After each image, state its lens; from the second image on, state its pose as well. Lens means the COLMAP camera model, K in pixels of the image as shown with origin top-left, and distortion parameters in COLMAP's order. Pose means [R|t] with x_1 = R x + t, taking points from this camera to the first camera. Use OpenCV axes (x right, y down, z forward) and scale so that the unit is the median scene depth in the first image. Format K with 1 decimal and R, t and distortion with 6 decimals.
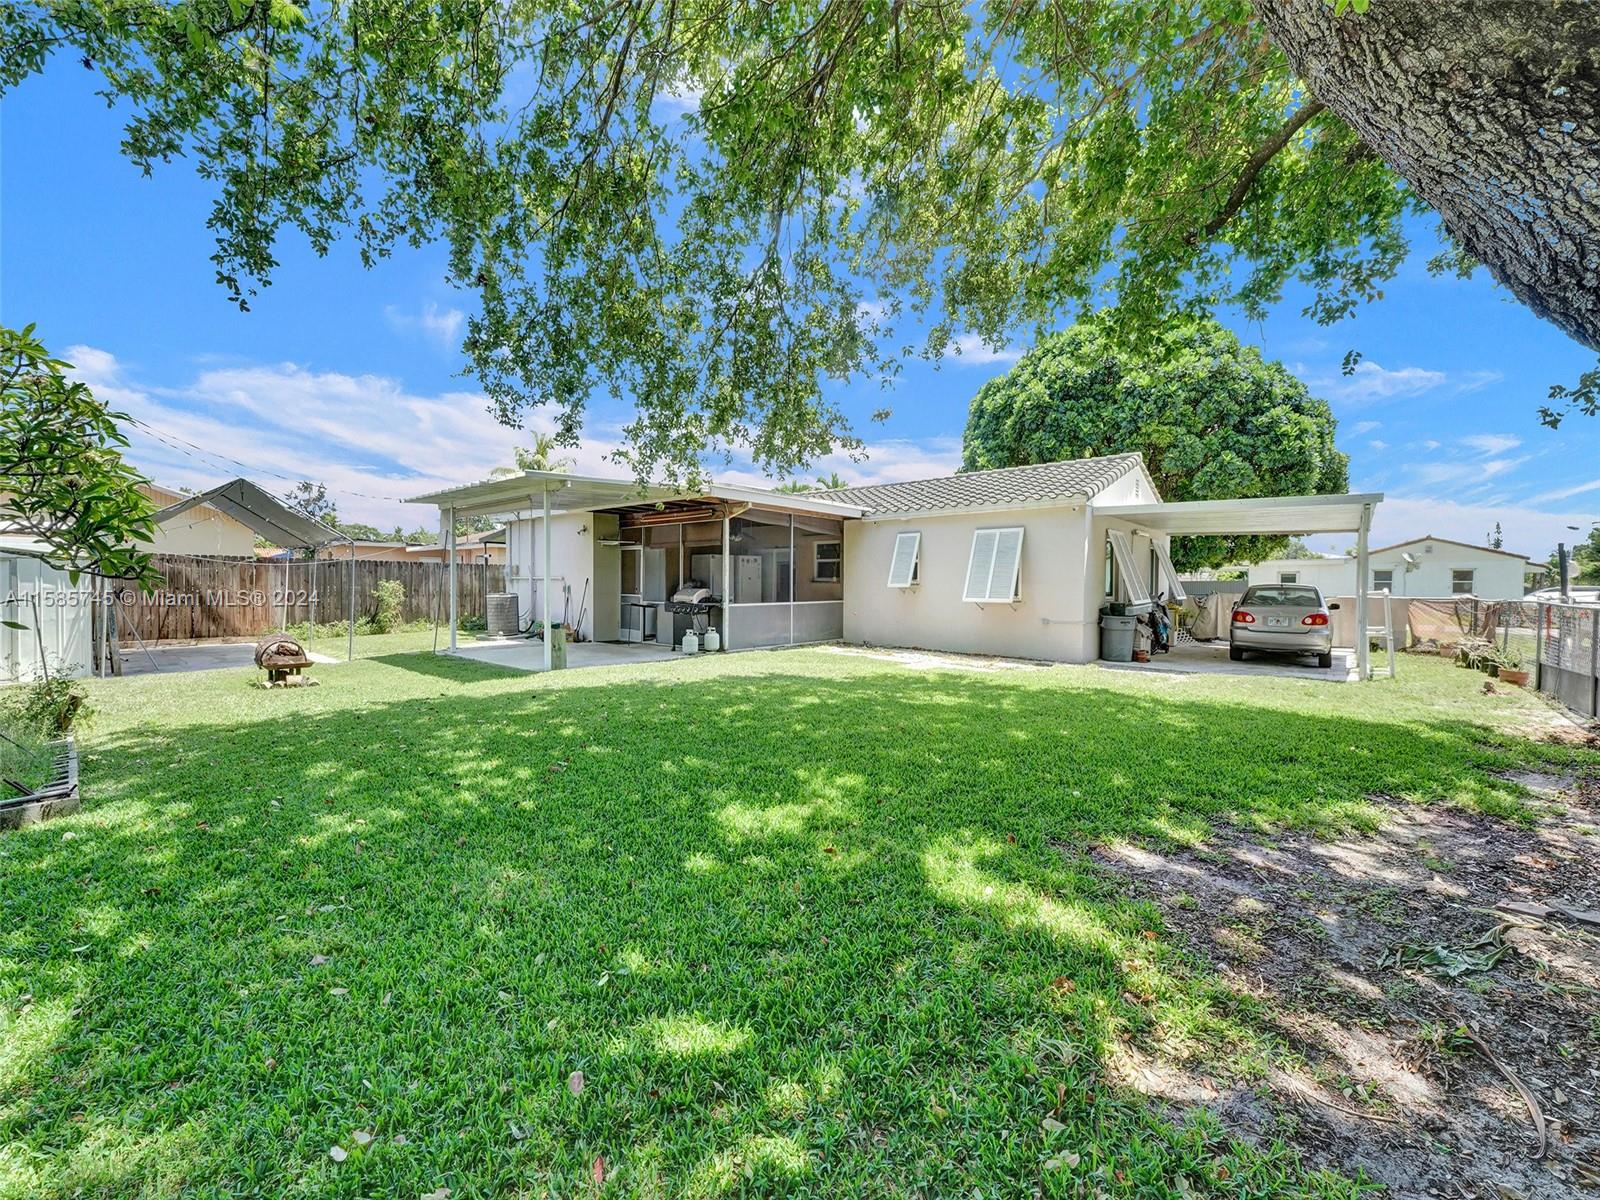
lens RADIAL K [[649.8, 0, 800.0], [0, 649.8, 592.4], [0, 0, 1]] dist [-0.003124, 0.000396]
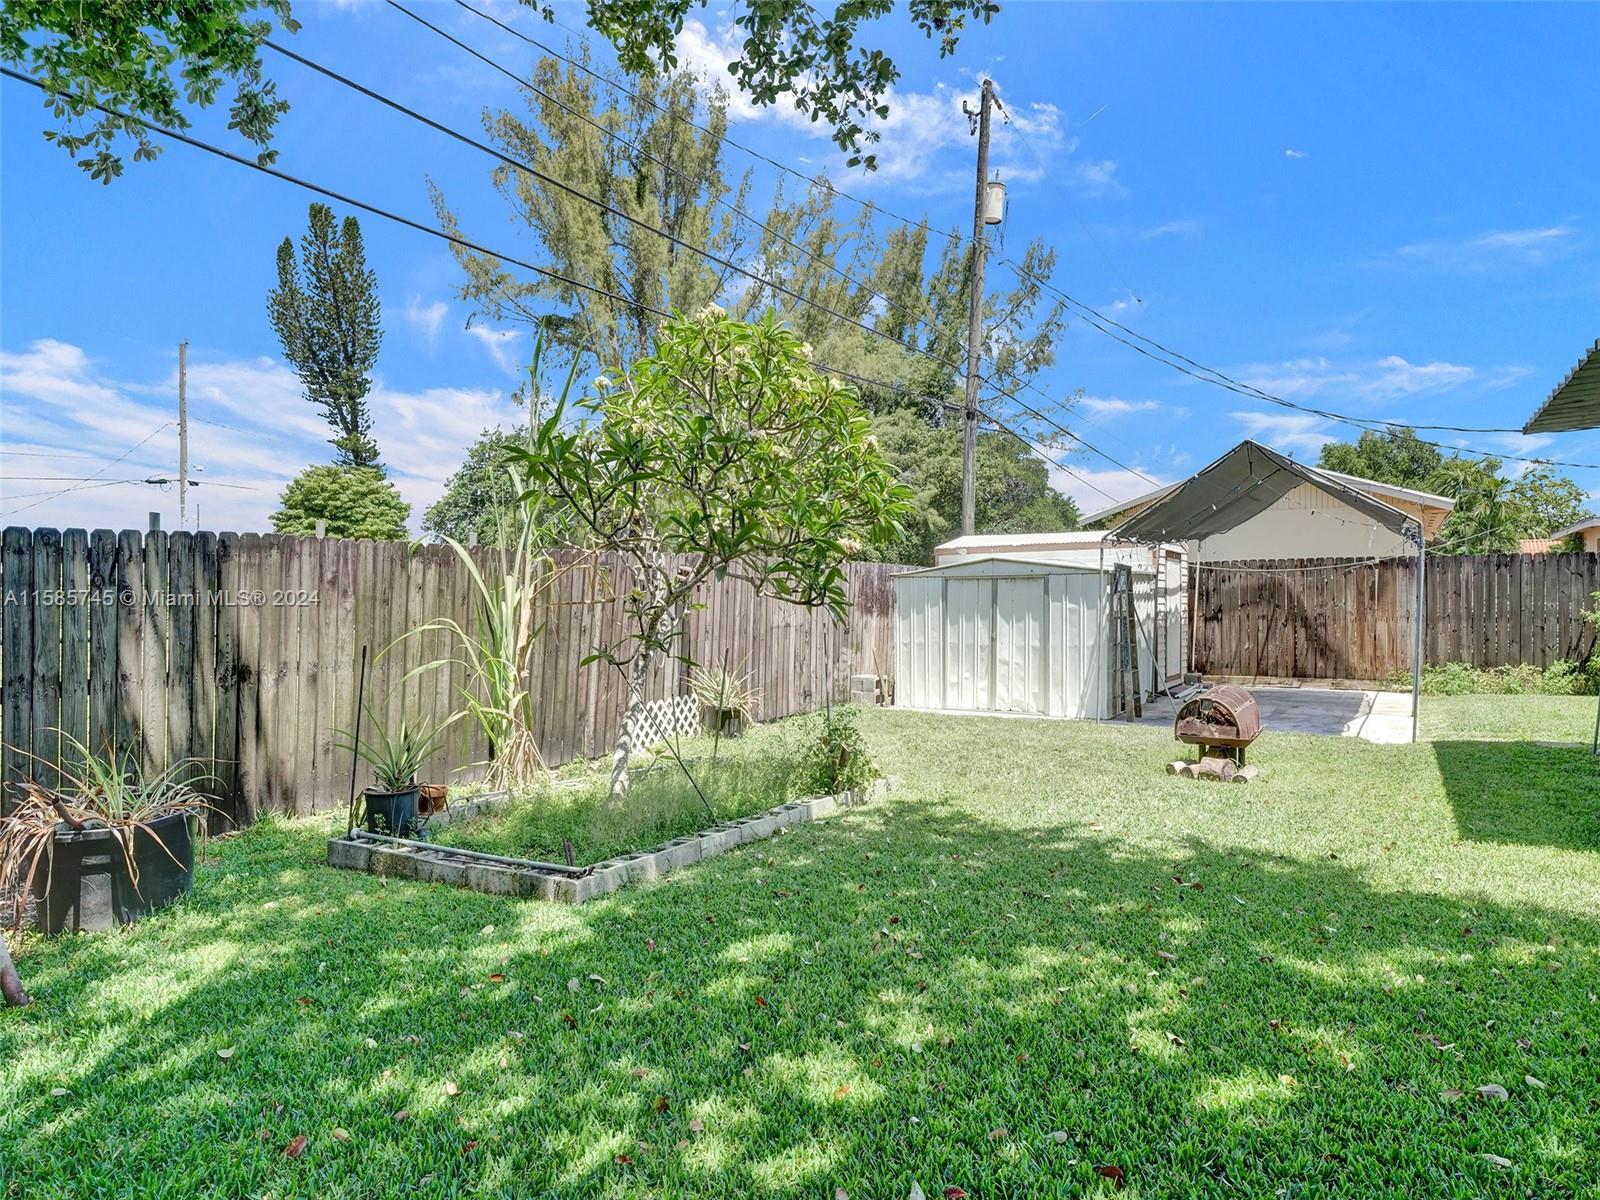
lens RADIAL K [[975.2, 0, 804.0], [0, 975.2, 600.6], [0, 0, 1]] dist [-0.000710, -0.004654]
pose [[0.134013, -0.000533, -0.990979, 0.040484], [-0.000231, 1.000000, -0.000569, -0.012189], [0.990980, 0.000305, 0.134013, 0.329310]]
